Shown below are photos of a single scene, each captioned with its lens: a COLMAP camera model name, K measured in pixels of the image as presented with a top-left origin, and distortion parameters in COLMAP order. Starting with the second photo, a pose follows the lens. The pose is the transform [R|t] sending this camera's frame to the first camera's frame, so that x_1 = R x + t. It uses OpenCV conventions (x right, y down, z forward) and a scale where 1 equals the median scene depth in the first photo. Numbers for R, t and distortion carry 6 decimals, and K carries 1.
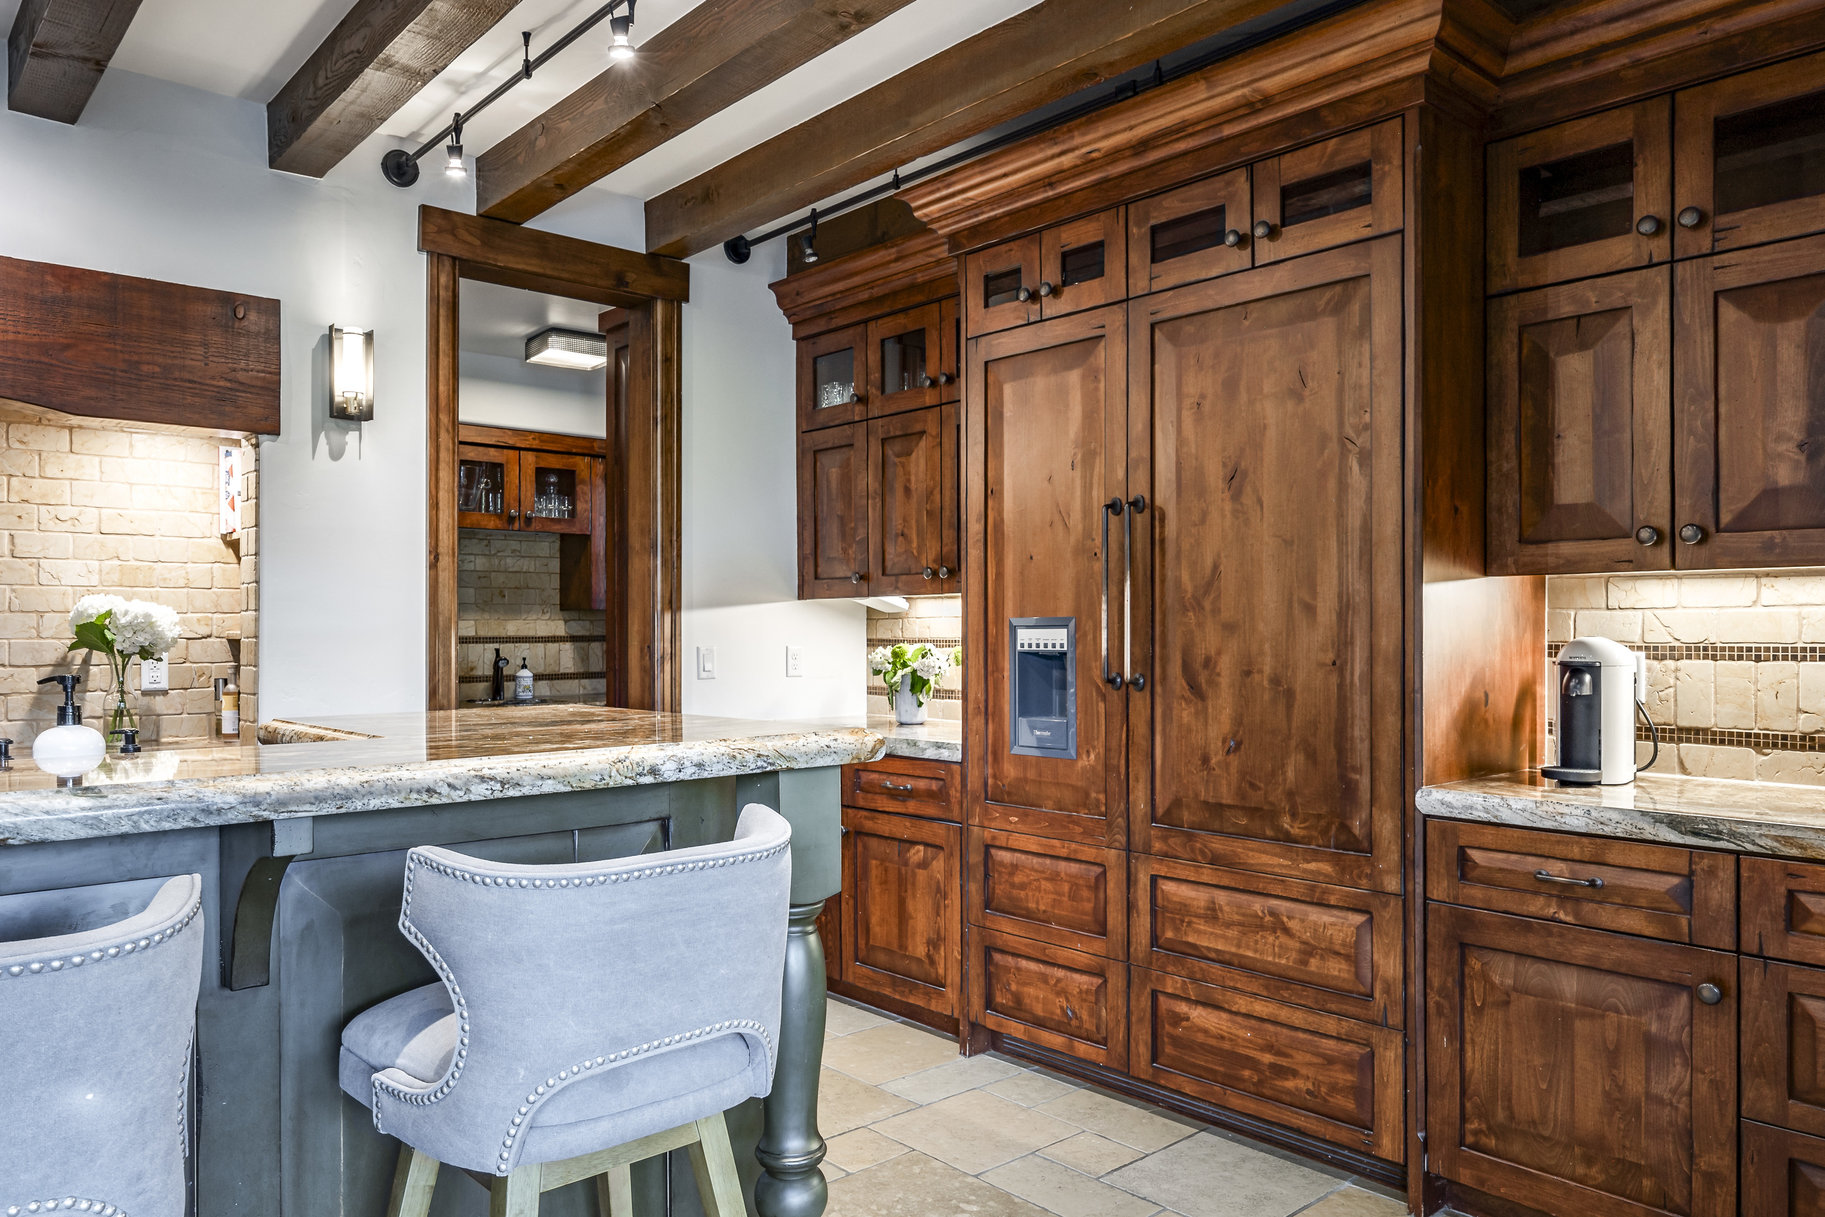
lens RADIAL K [[1248.8, 0, 916.0], [0, 1248.8, 625.4], [0, 0, 1]] dist [-0.005853, 0.002338]
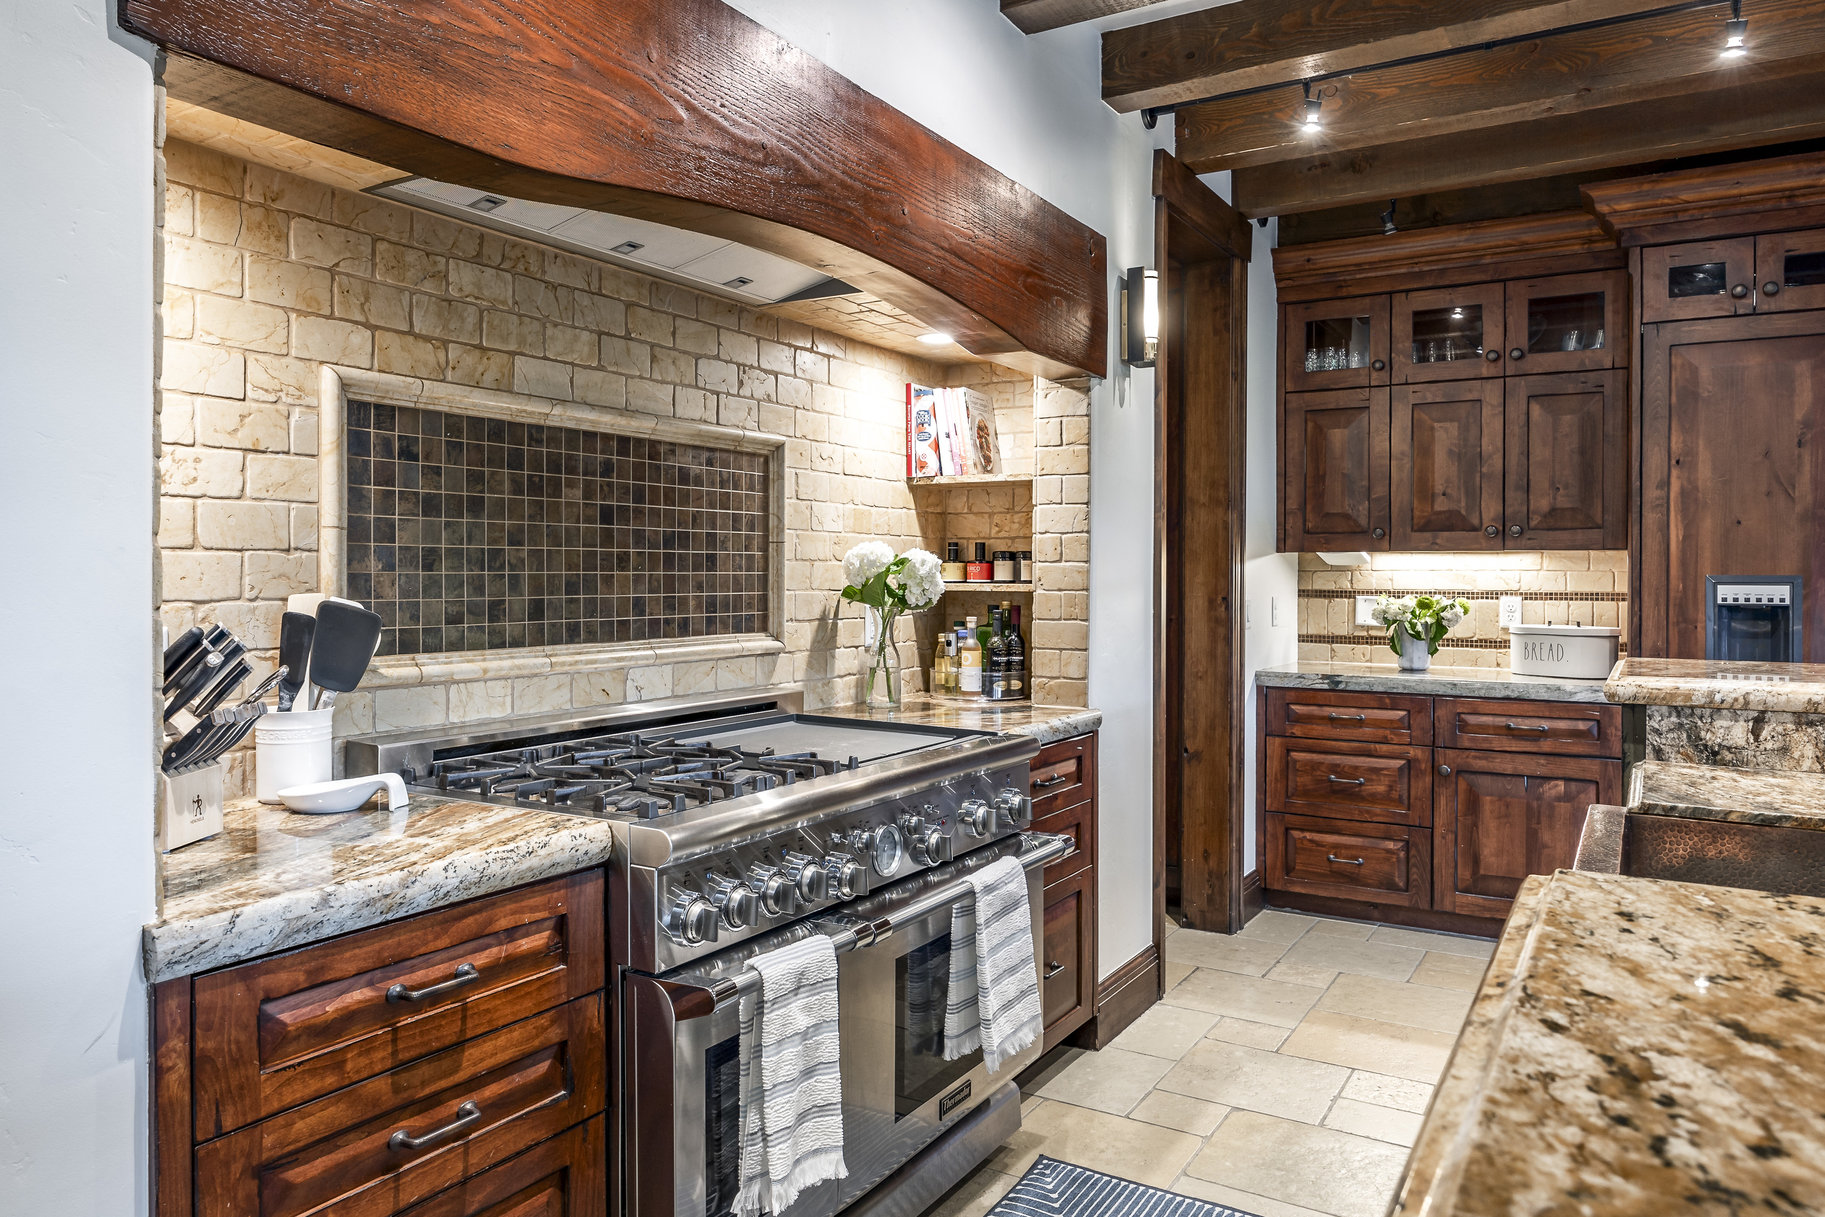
lens RADIAL K [[1238.2, 0, 890.9], [0, 1238.2, 574.3], [0, 0, 1]] dist [0.002362, -0.002097]
pose [[0.958672, 0.006363, 0.284443, -1.070966], [-0.008015, 0.999957, 0.004645, -0.006661], [-0.284401, -0.006732, 0.958682, 0.153271]]
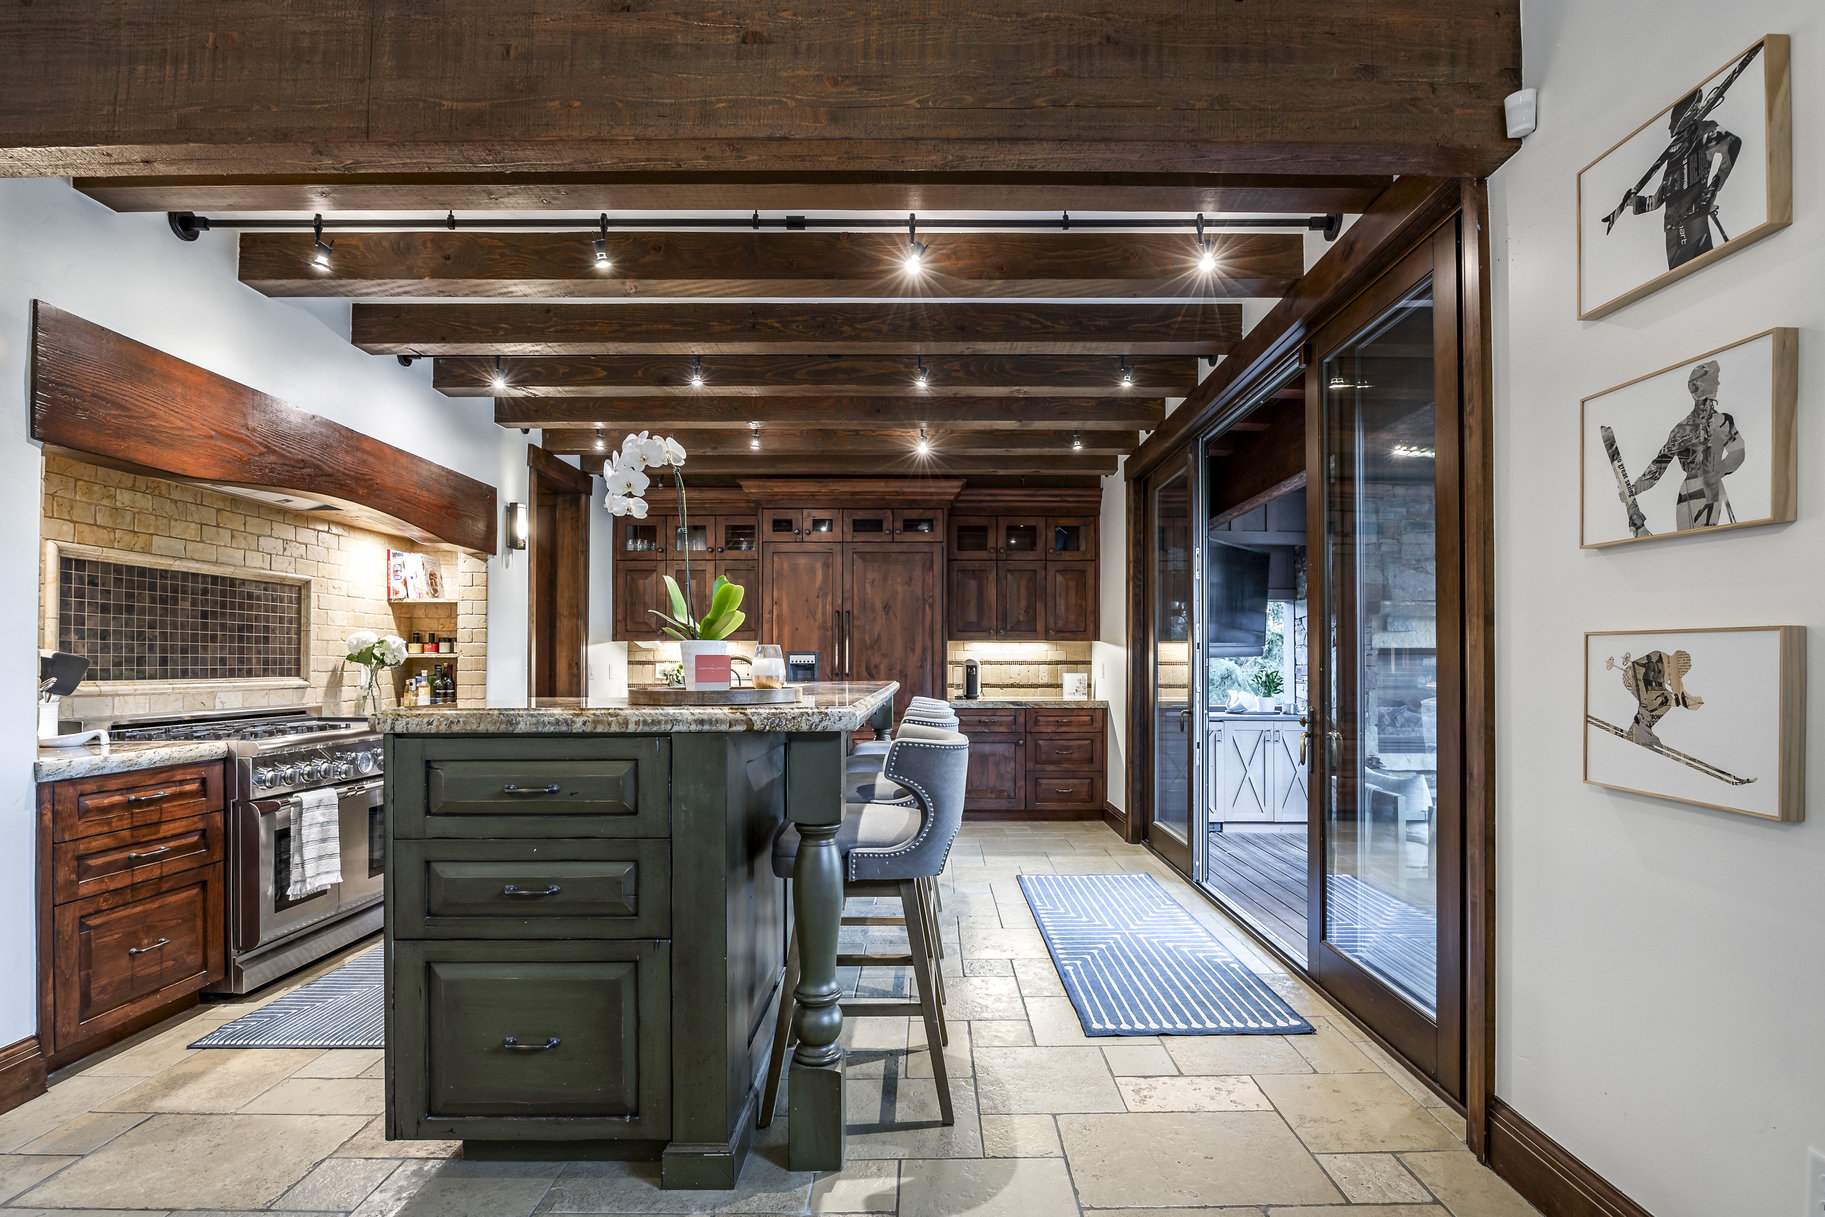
lens RADIAL K [[854.4, 0, 911.6], [0, 854.4, 648.8], [0, 0, 1]] dist [-0.013368, 0.000158]
pose [[0.678884, 0.014698, 0.734098, -1.210000], [-0.004132, 0.999860, -0.016197, 0.019431], [-0.734234, 0.007962, 0.678850, -0.476800]]
